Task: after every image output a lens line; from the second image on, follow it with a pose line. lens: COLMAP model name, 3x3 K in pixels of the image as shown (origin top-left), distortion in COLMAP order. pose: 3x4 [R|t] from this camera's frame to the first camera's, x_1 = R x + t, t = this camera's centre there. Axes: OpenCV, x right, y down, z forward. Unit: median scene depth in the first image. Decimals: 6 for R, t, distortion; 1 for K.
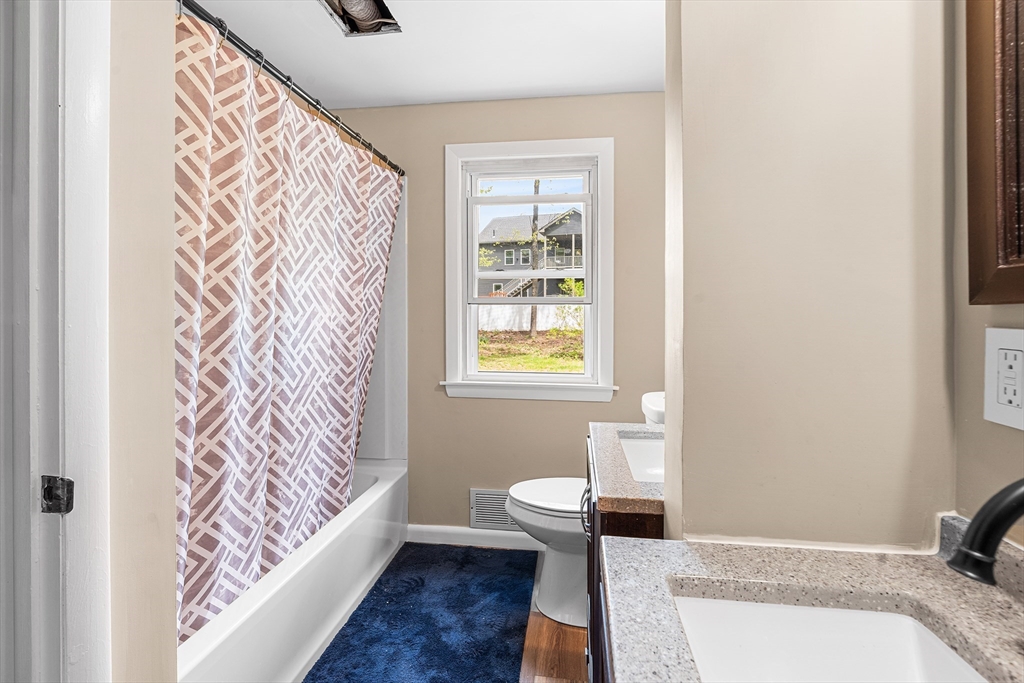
lens RADIAL K [[466.8, 0, 503.7], [0, 466.8, 316.8], [0, 0, 1]] dist [-0.010504, 0.003983]
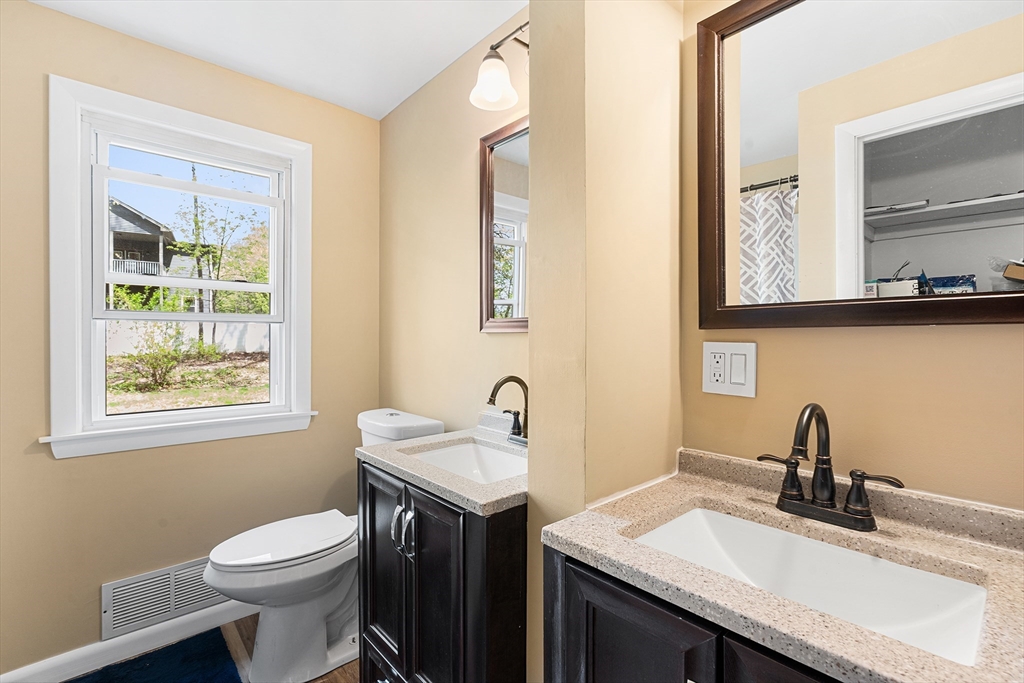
lens RADIAL K [[466.8, 0, 507.6], [0, 466.8, 338.9], [0, 0, 1]] dist [-0.010504, 0.003983]
pose [[0.650087, -0.004248, 0.759848, -0.223531], [0.002143, 0.999991, 0.003757, 0.000861], [-0.759857, -0.000814, 0.650090, 0.100485]]
